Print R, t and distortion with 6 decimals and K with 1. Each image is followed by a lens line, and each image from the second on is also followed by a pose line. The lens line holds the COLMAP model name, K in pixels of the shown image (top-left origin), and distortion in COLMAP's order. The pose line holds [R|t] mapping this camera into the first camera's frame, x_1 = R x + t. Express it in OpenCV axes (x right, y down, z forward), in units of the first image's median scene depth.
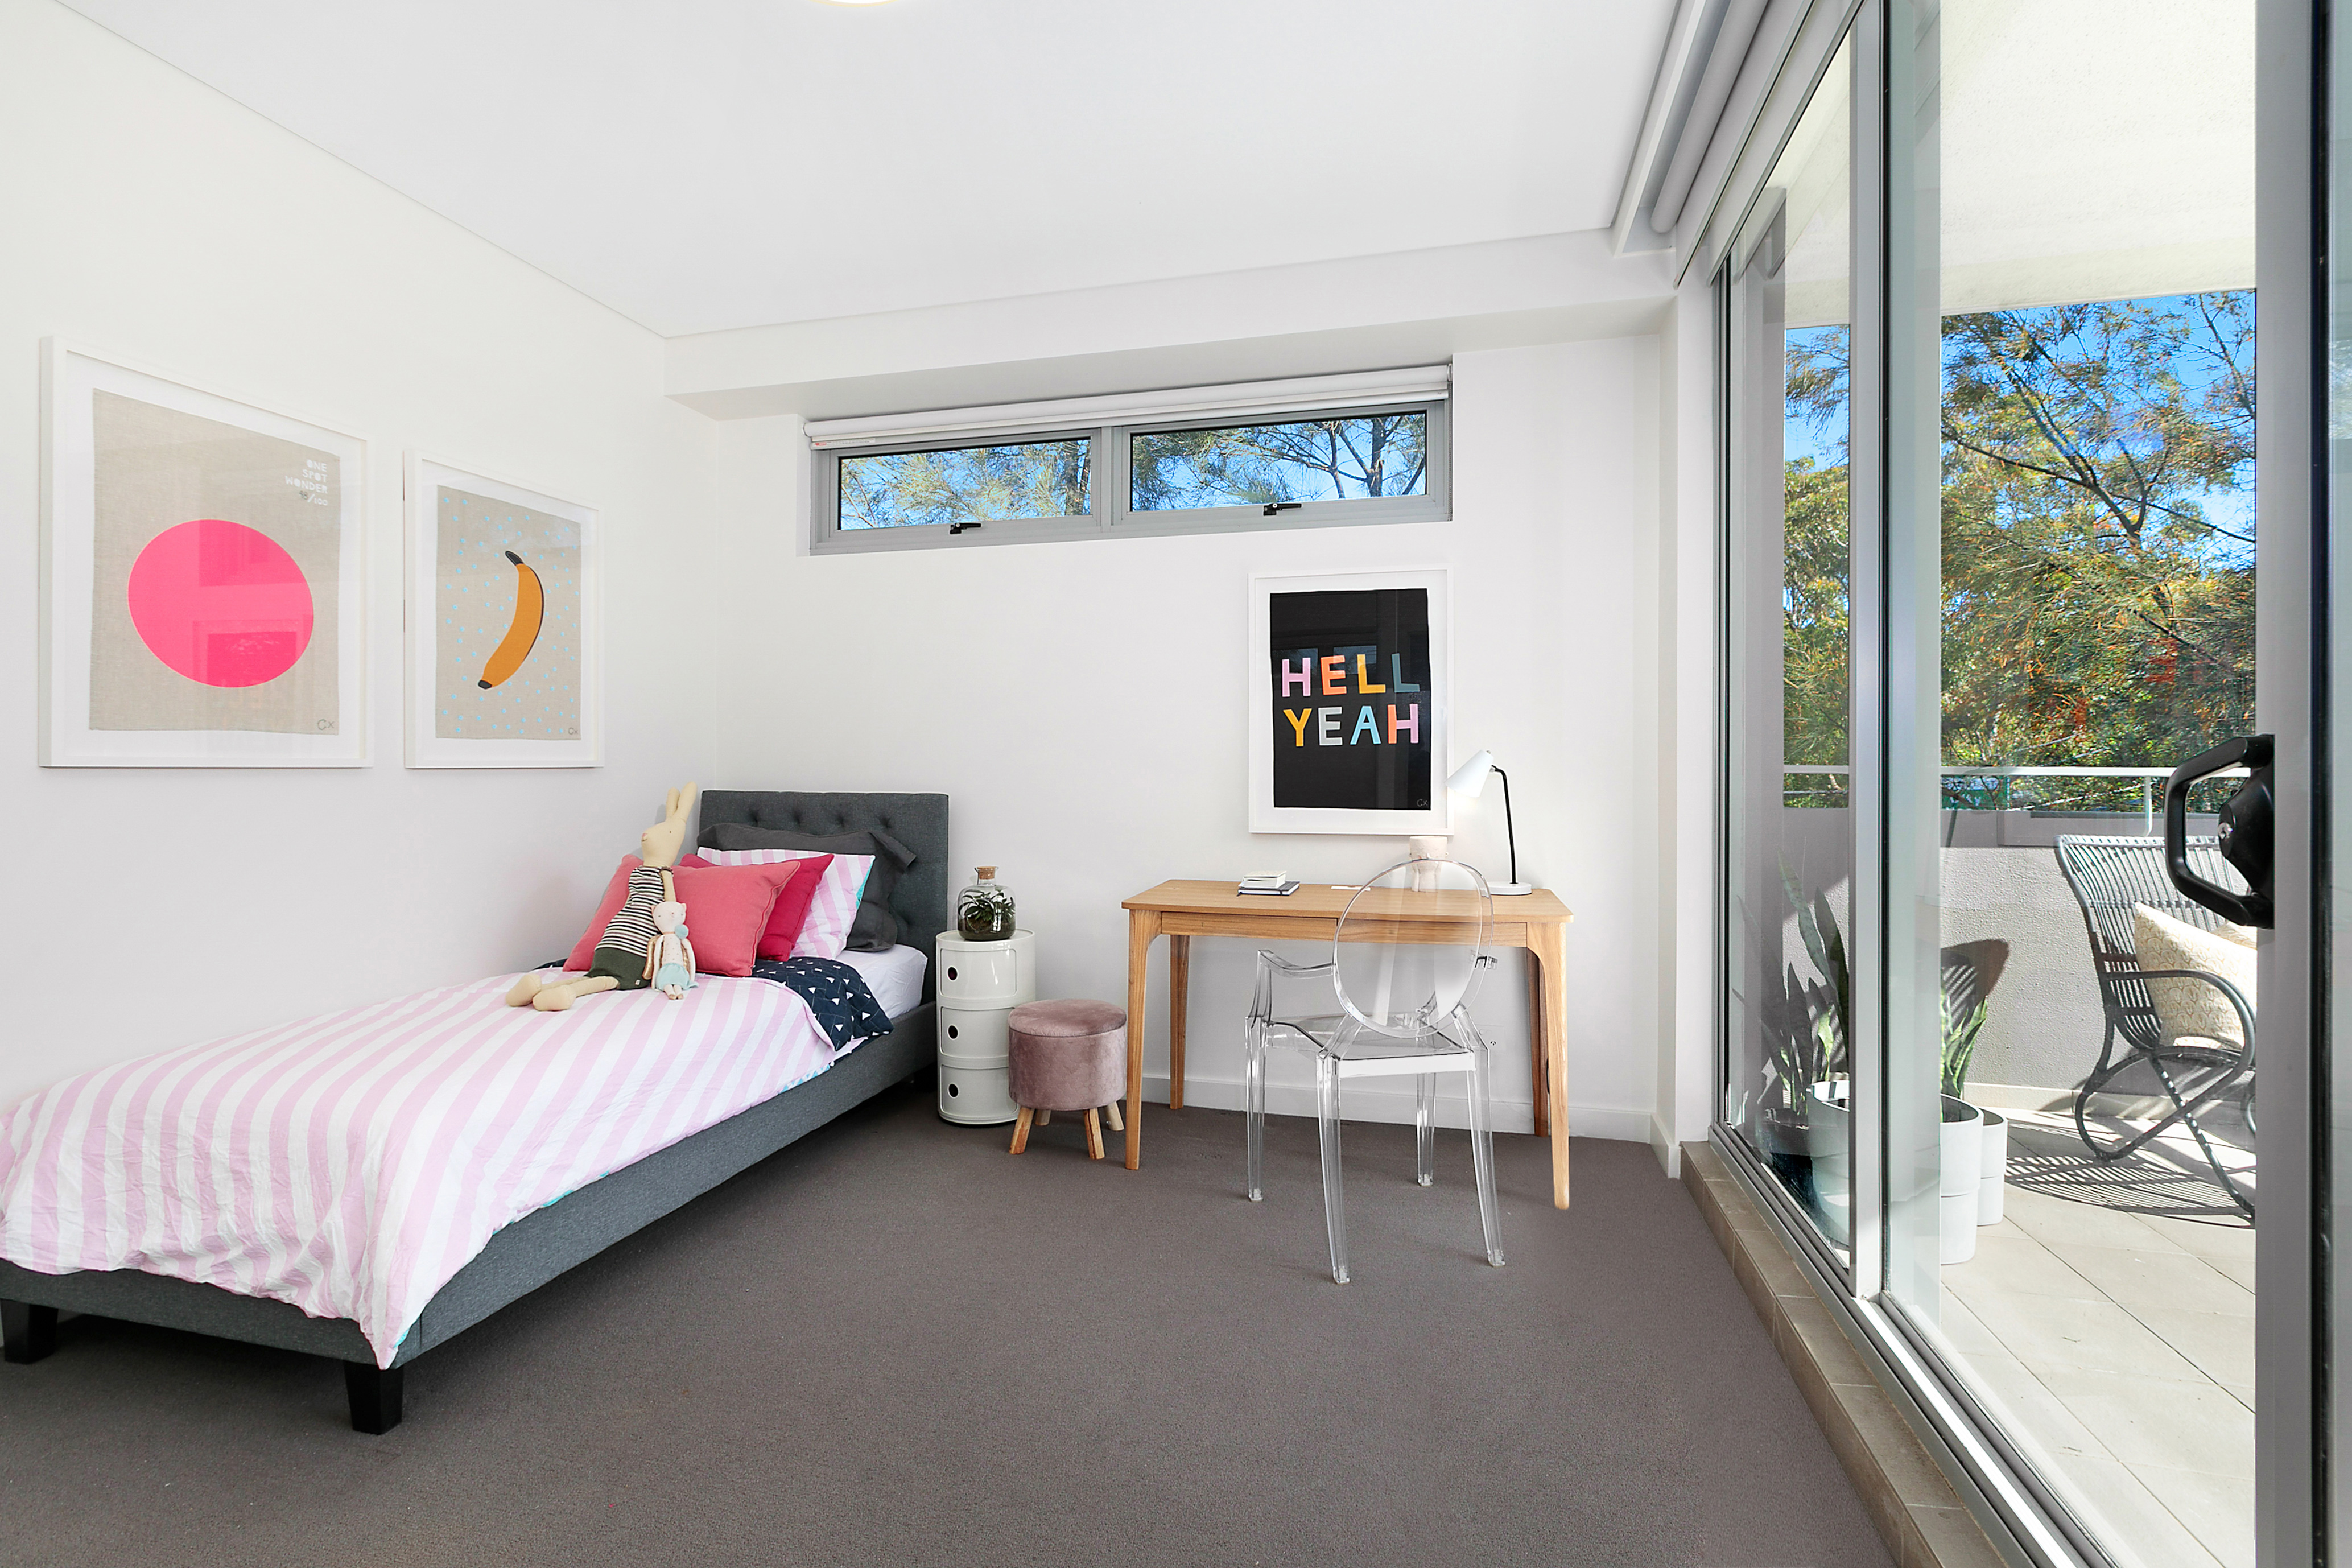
lens RADIAL K [[1071.4, 0, 1178.7], [0, 1071.4, 772.8], [0, 0, 1]] dist [-0.001420, -0.000157]
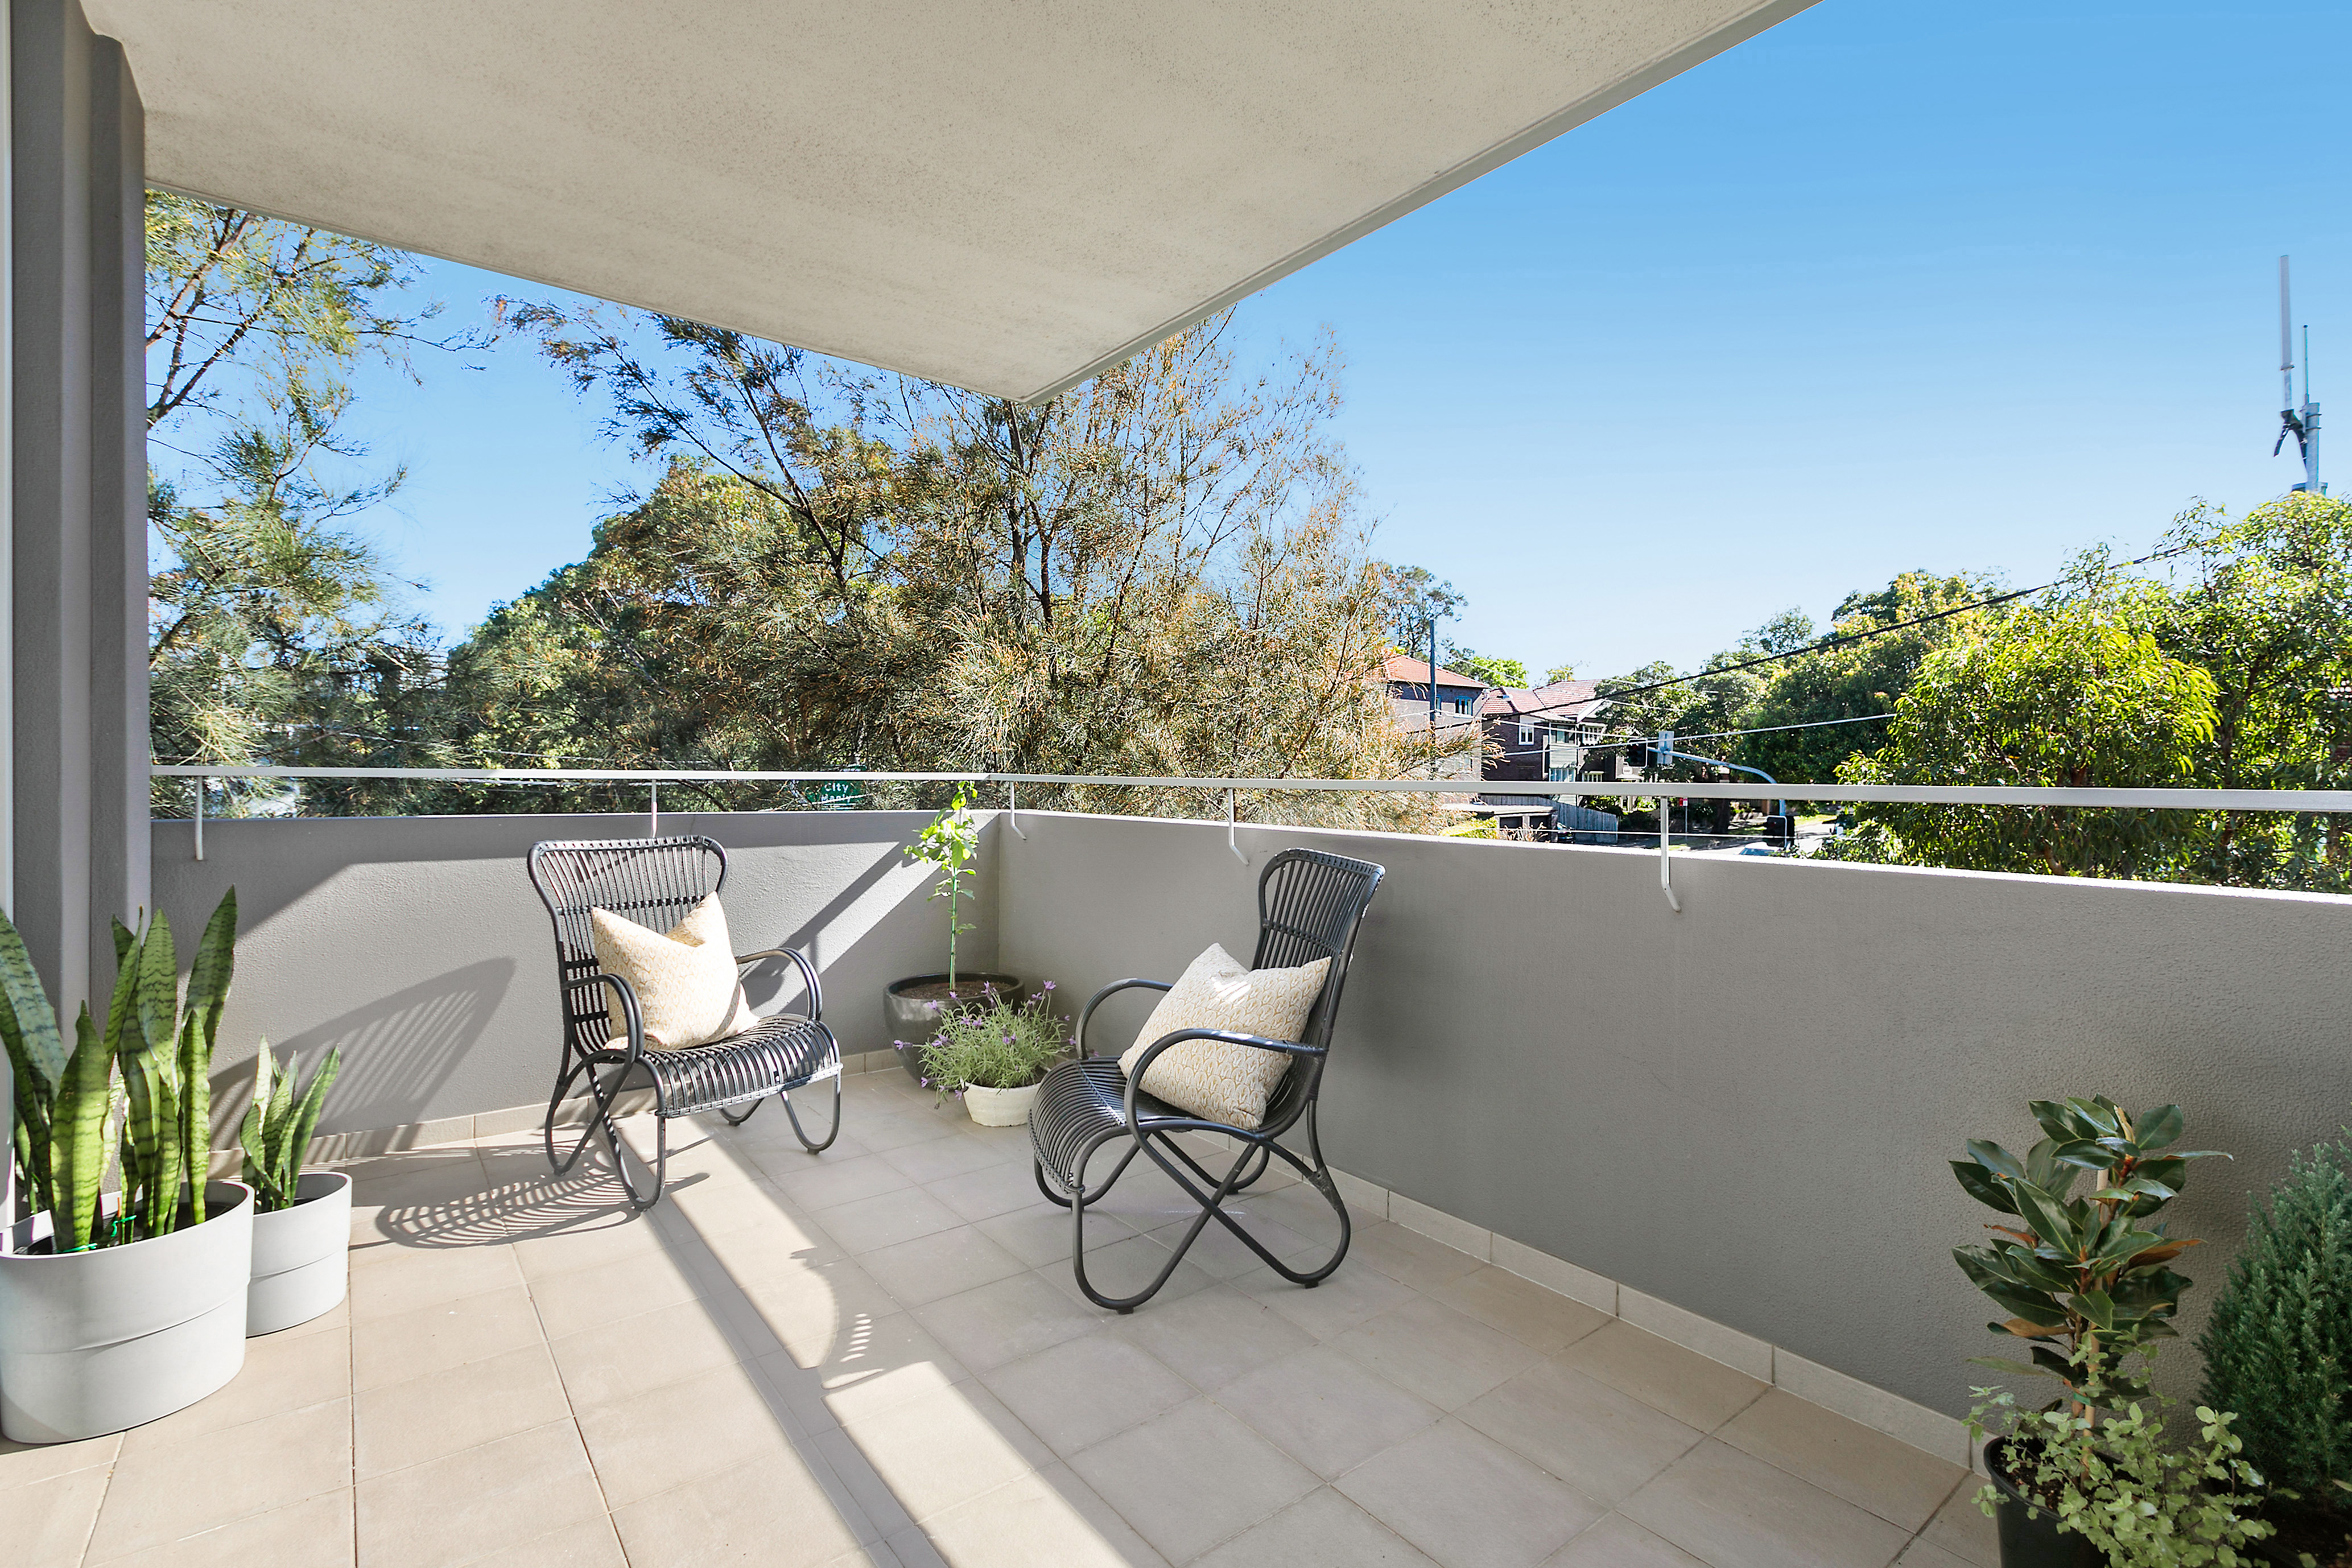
lens RADIAL K [[1071.4, 0, 1175.6], [0, 1071.4, 779.6], [0, 0, 1]] dist [-0.001420, -0.000157]
pose [[0.618443, -0.004761, 0.785815, 0.463423], [0.001168, 0.999986, 0.005139, -0.001598], [-0.785829, -0.002260, 0.618440, -0.040978]]
